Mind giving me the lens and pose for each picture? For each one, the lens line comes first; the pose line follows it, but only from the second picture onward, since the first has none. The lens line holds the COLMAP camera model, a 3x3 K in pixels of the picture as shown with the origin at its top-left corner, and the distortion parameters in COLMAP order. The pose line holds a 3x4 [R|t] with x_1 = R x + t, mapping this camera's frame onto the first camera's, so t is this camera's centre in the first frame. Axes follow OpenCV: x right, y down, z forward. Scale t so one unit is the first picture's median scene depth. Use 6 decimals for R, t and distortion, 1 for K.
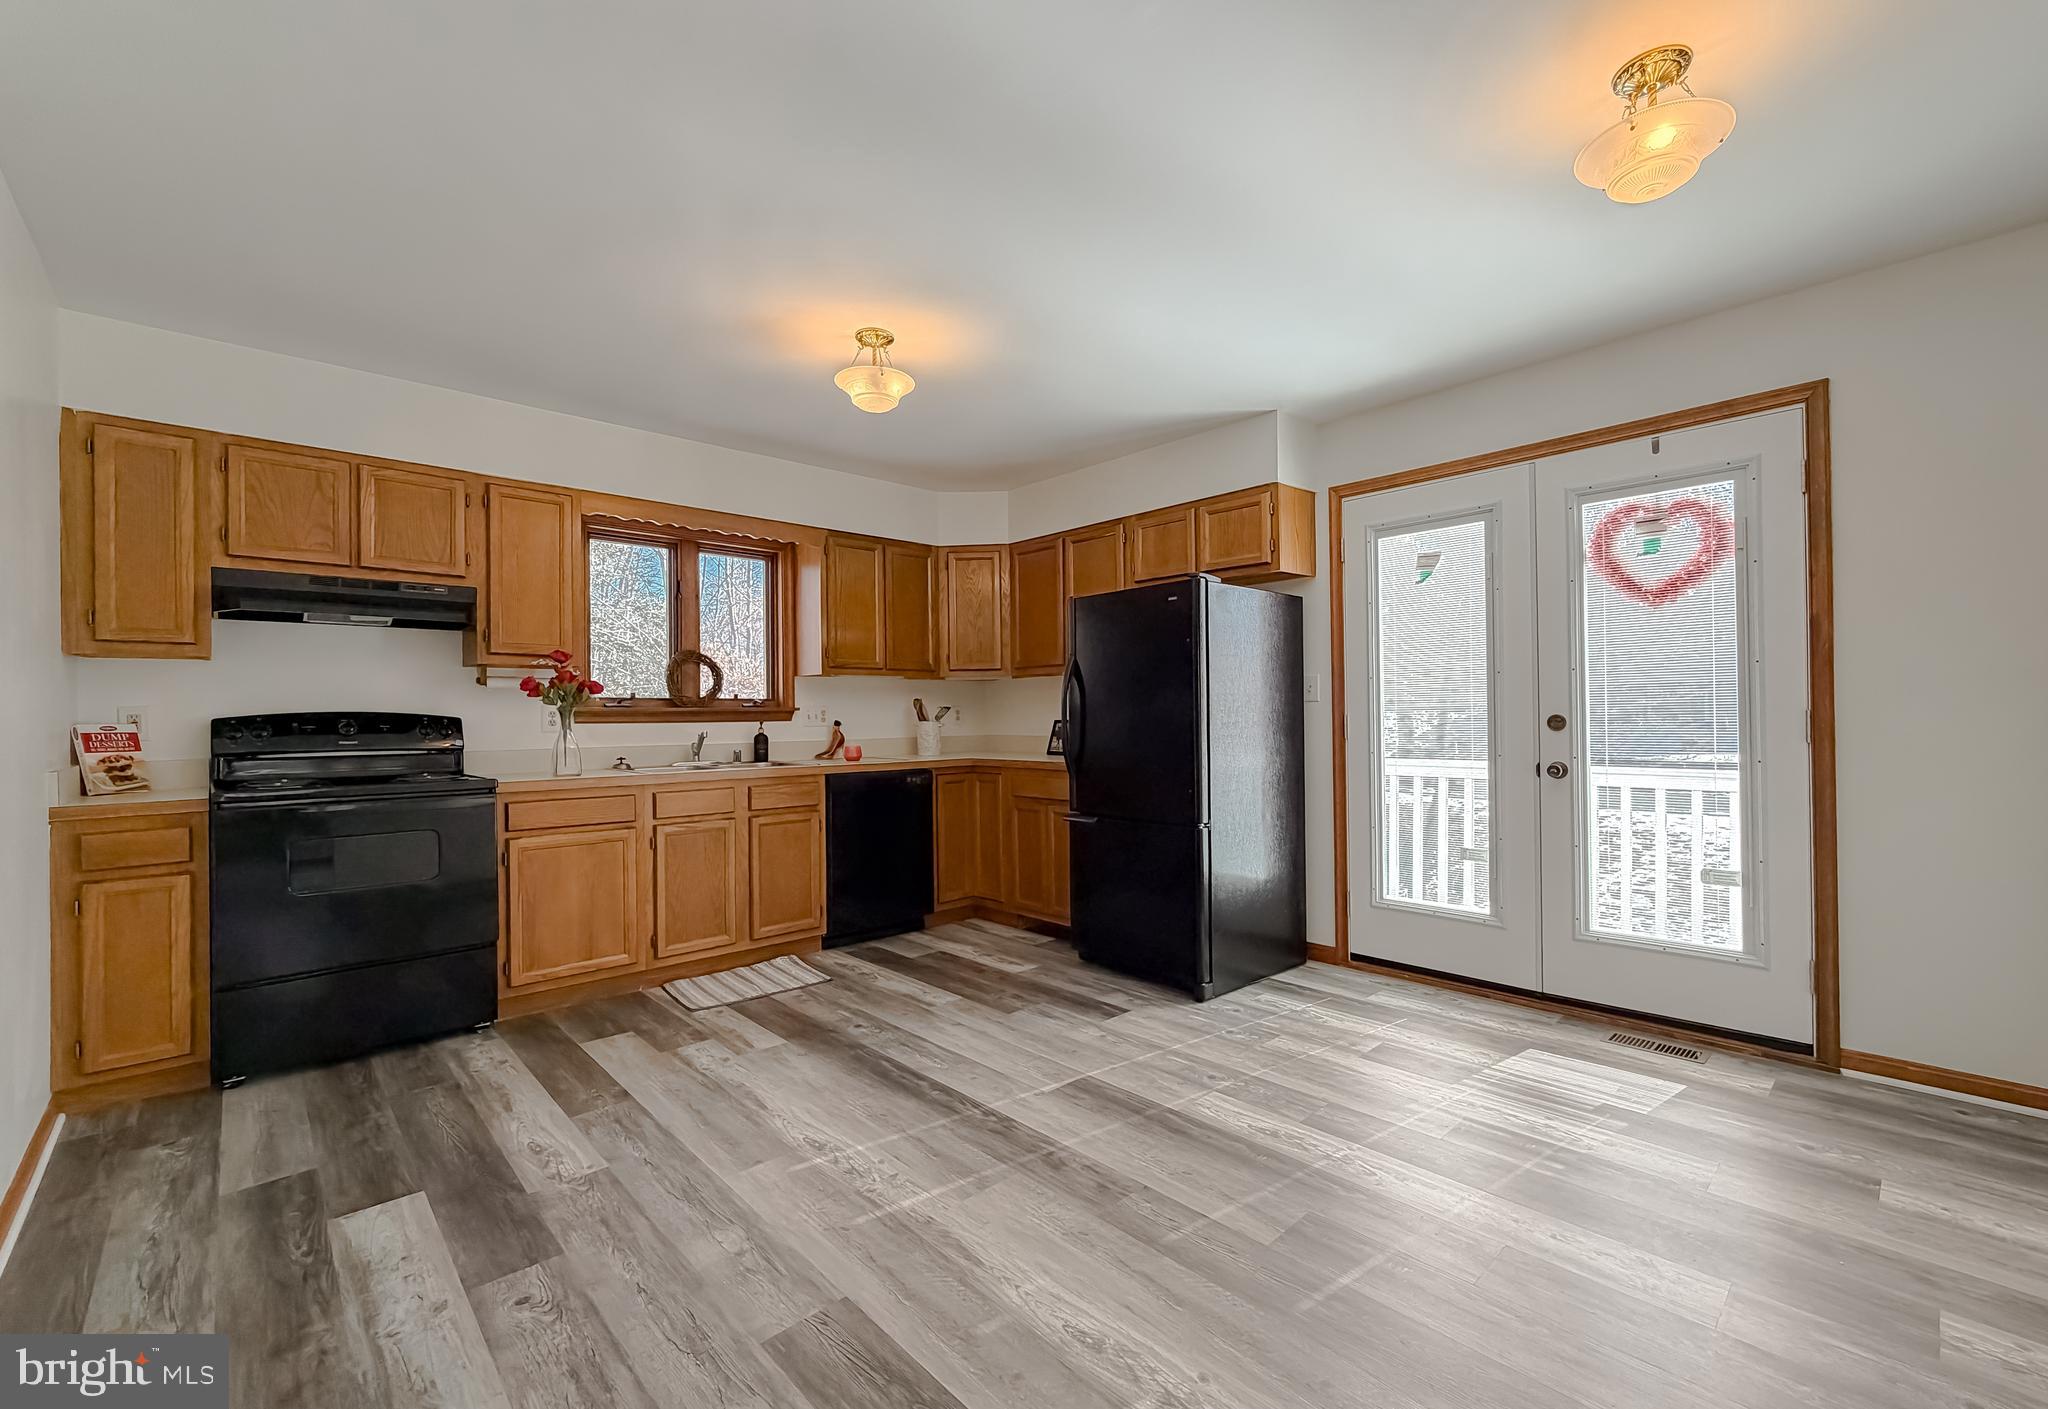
lens RADIAL K [[855.4, 0, 1038.0], [0, 855.4, 708.1], [0, 0, 1]] dist [0.001715, -0.000329]
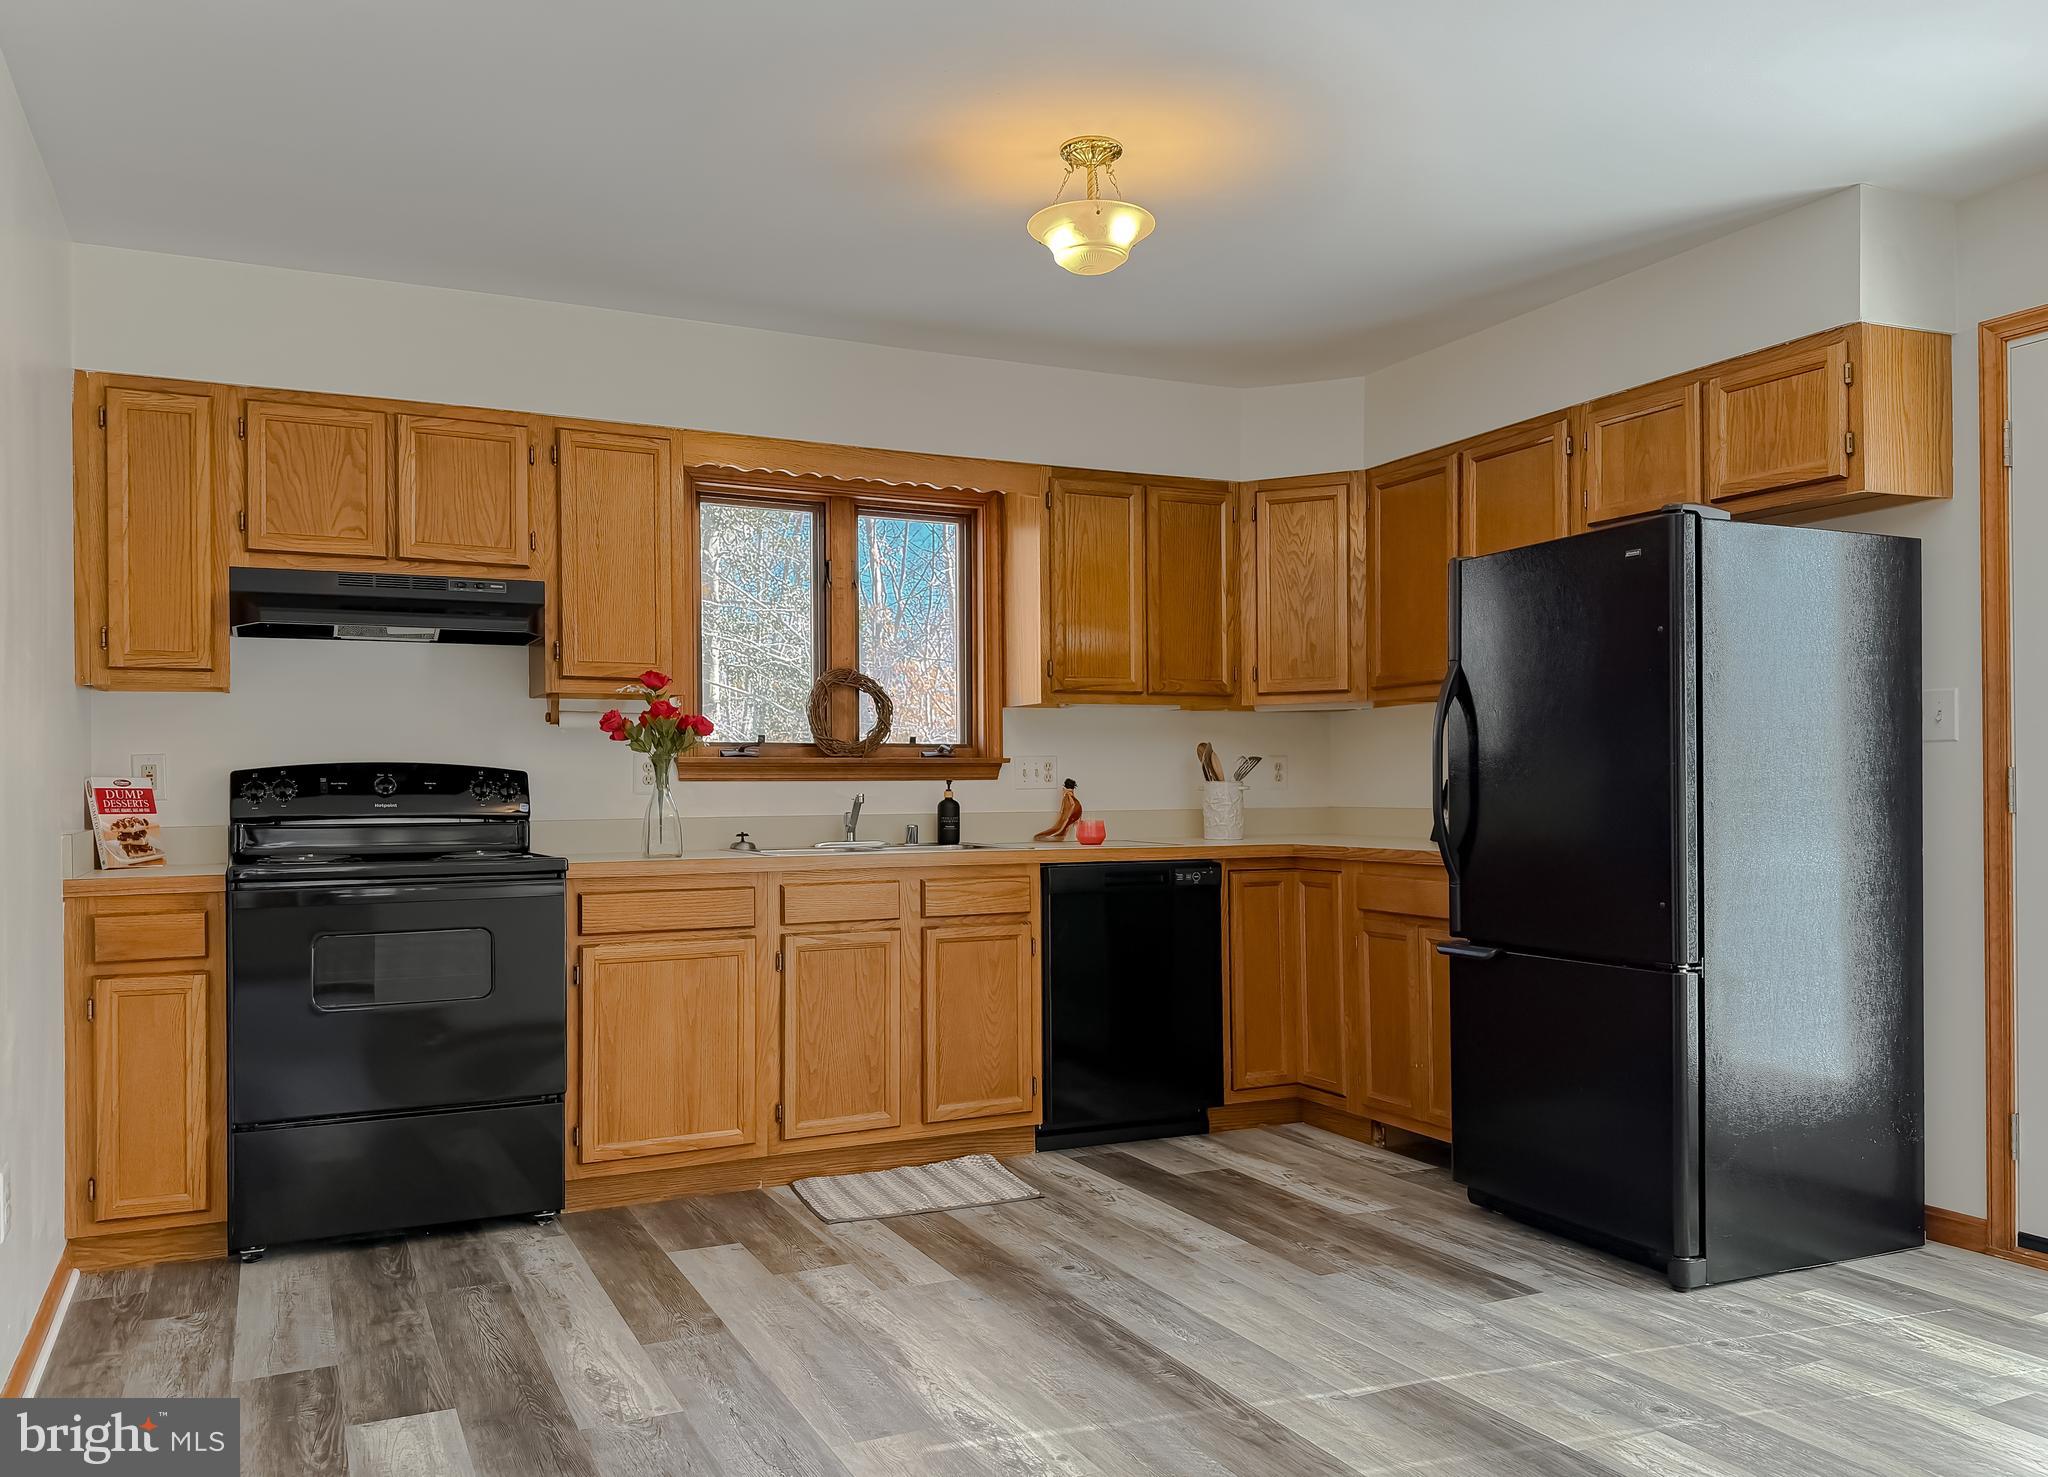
lens RADIAL K [[1546.1, 0, 1019.2], [0, 1546.1, 768.3], [0, 0, 1]] dist [0.075334, -0.113268]
pose [[0.952822, -0.000601, -0.303528, 0.097616], [0.000422, 1.000000, -0.000656, 0.011336], [0.303529, 0.000497, 0.952822, -0.084545]]
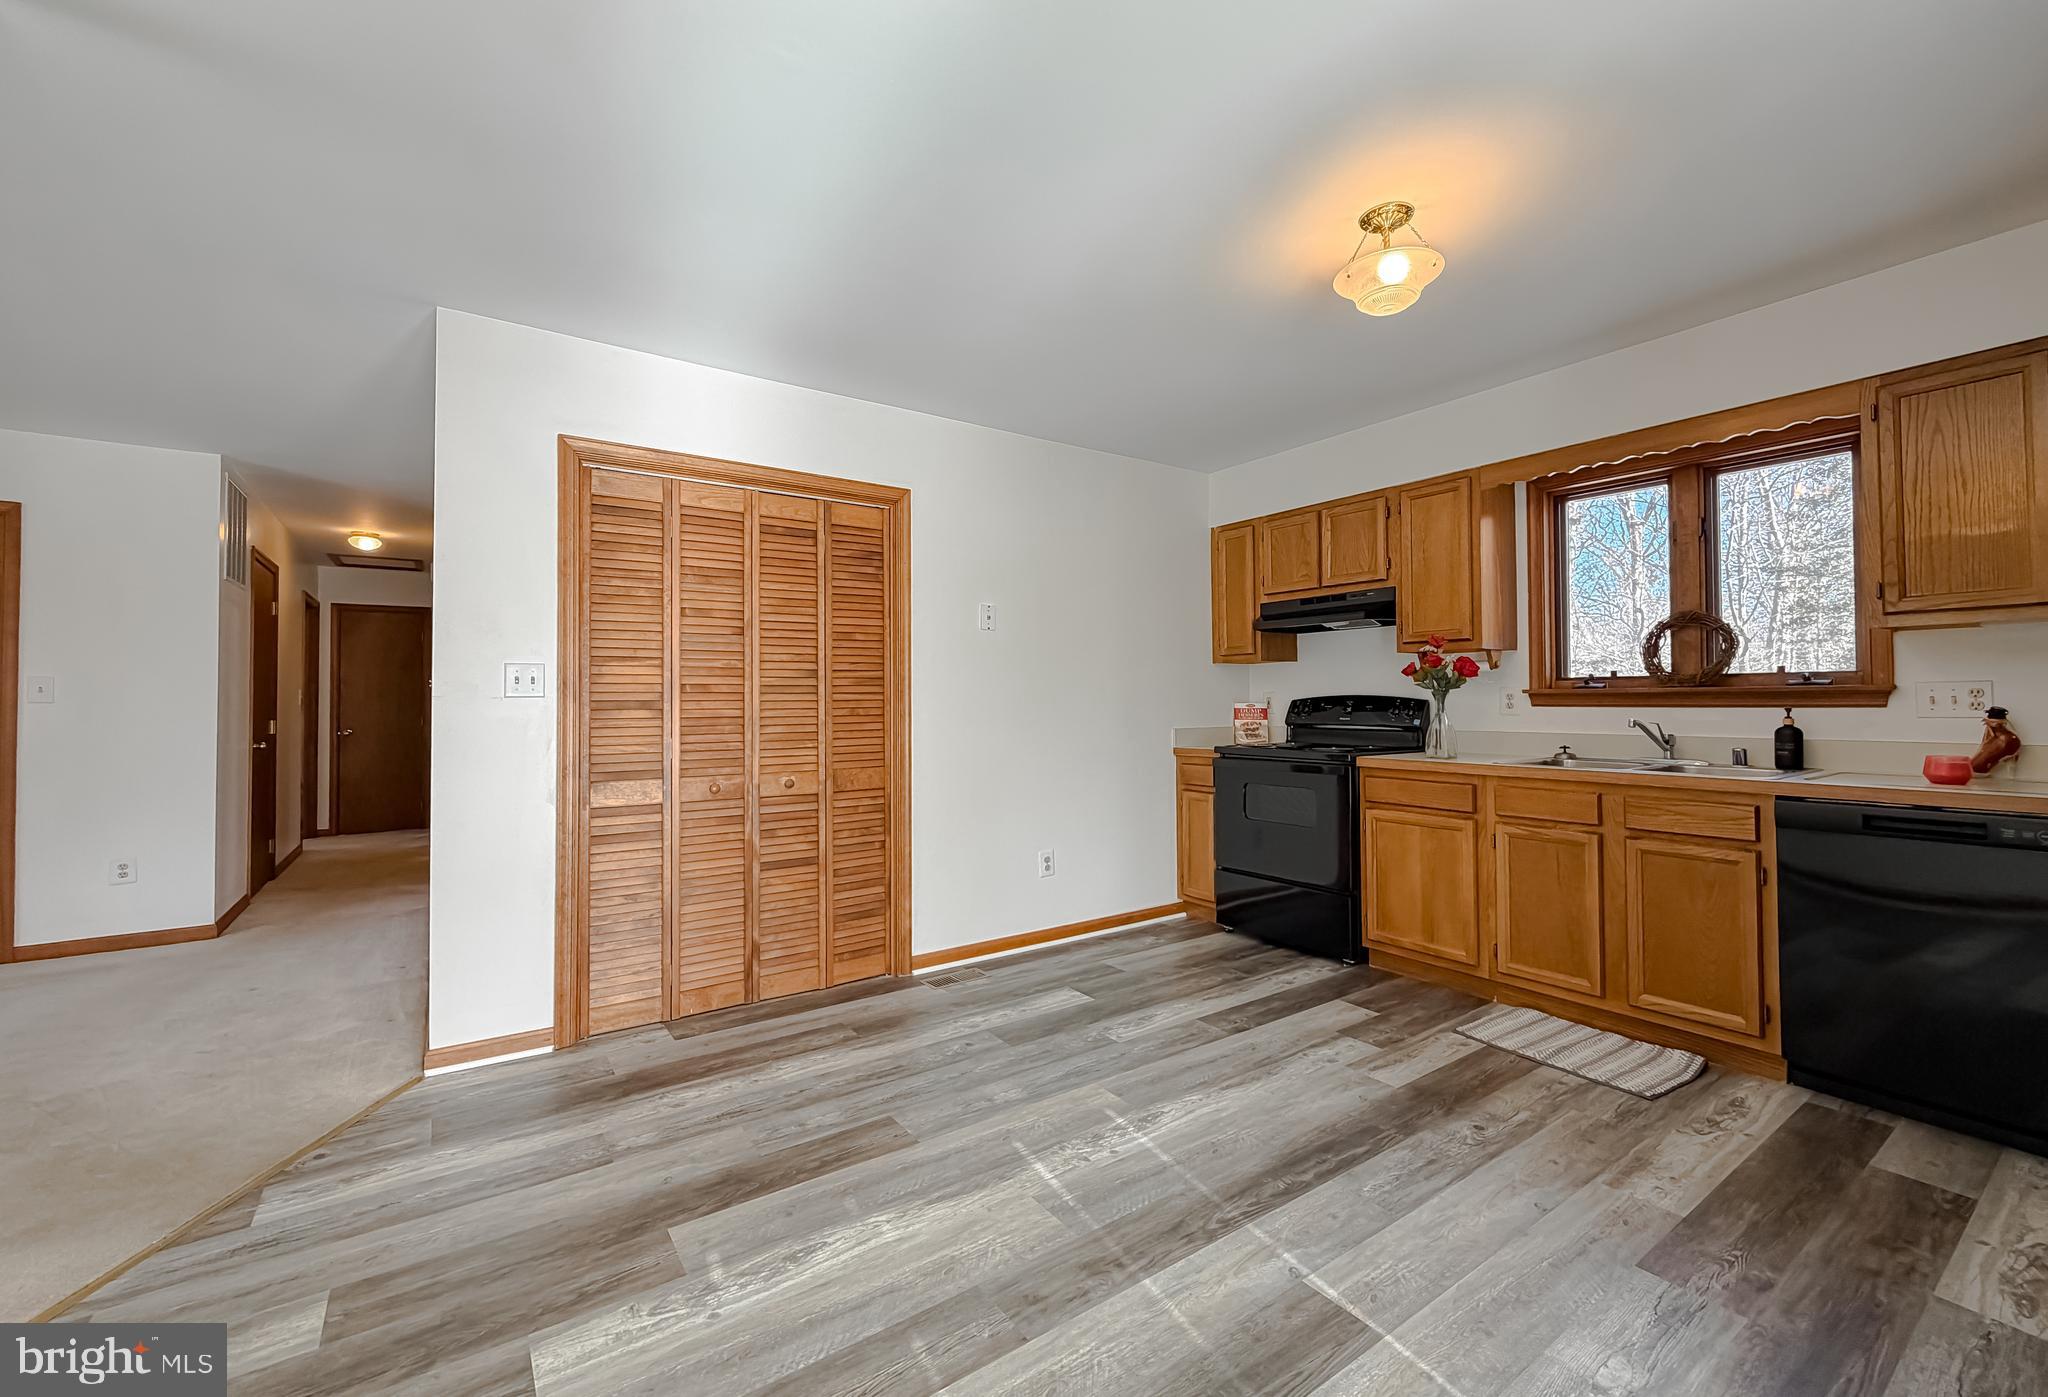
lens RADIAL K [[839.5, 0, 1024.5], [0, 839.5, 680.4], [0, 0, 1]] dist [0.001520, 0.000078]
pose [[-0.148345, -0.012968, -0.988851, 0.567604], [0.016409, 0.999744, -0.015572, -0.006684], [0.988800, -0.018536, -0.148094, 0.733013]]
